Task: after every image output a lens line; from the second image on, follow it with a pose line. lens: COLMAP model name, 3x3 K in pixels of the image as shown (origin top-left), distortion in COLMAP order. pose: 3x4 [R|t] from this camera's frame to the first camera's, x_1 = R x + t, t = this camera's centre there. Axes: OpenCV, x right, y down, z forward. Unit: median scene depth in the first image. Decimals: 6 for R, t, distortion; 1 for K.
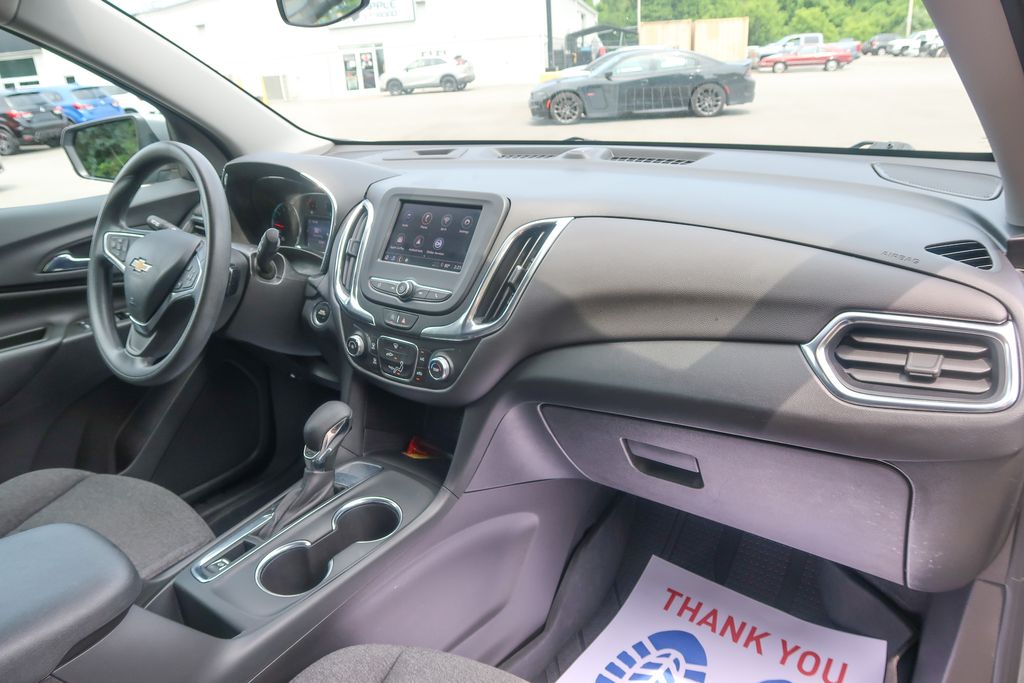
lens RADIAL K [[707.1, 0, 512.0], [0, 707.1, 341.5], [0, 0, 1]] dist [-0.013826, -0.000127]
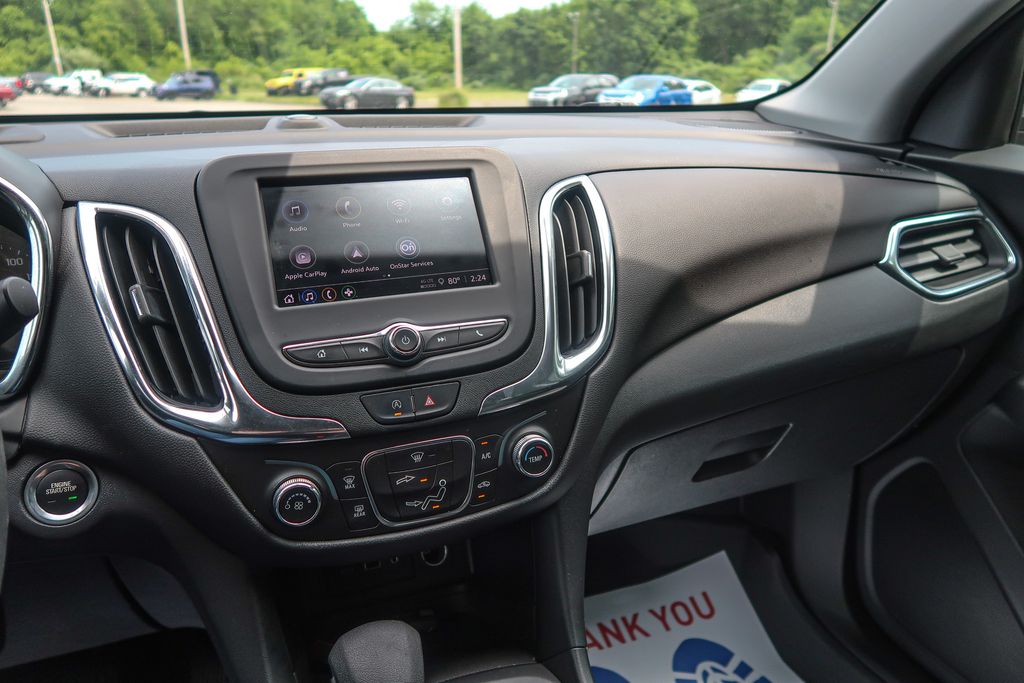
lens RADIAL K [[707.1, 0, 512.0], [0, 707.1, 341.5], [0, 0, 1]] dist [-0.013826, -0.000127]
pose [[0.512062, -0.239037, 0.825017, -0.456890], [0.282922, 0.953836, 0.100760, -0.089808], [-0.811016, 0.181820, 0.556052, 0.574649]]
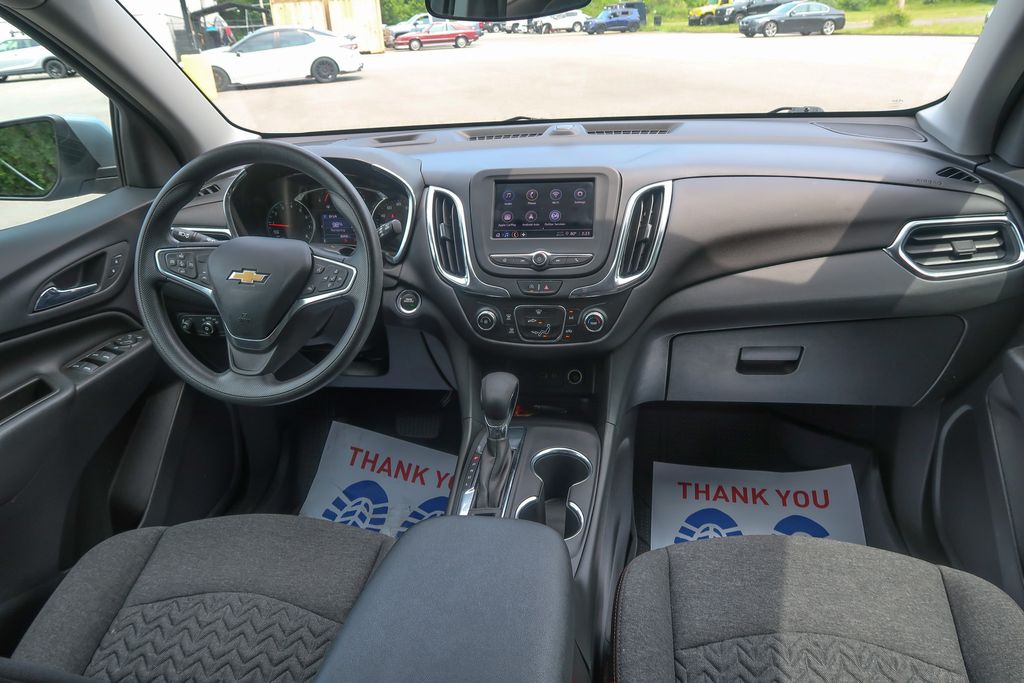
lens RADIAL K [[707.1, 0, 512.0], [0, 707.1, 341.5], [0, 0, 1]] dist [-0.013826, -0.000127]
pose [[0.885110, -0.186333, 0.426451, -0.597800], [0.174771, 0.982361, 0.066490, -0.025315], [-0.431319, 0.015681, 0.902063, 0.018767]]
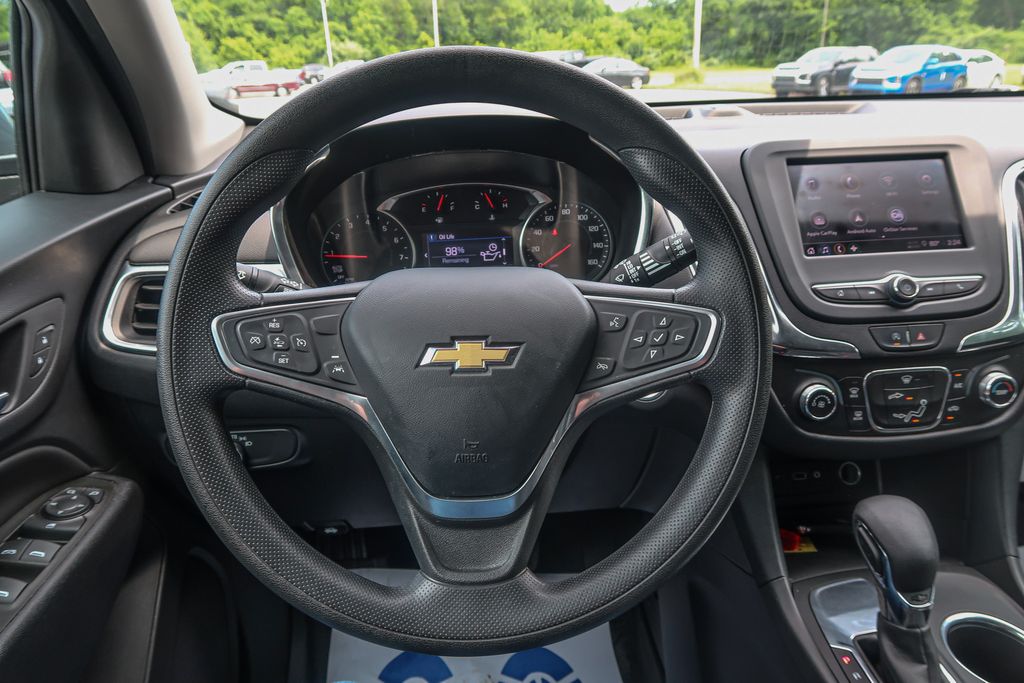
lens RADIAL K [[710.8, 0, 514.3], [0, 710.8, 342.0], [0, 0, 1]] dist [-0.042901, 0.027079]
pose [[0.744091, -0.211777, 0.633624, -0.717688], [0.234426, 0.970888, 0.049205, -0.122506], [-0.625598, 0.111925, 0.772075, 0.640093]]
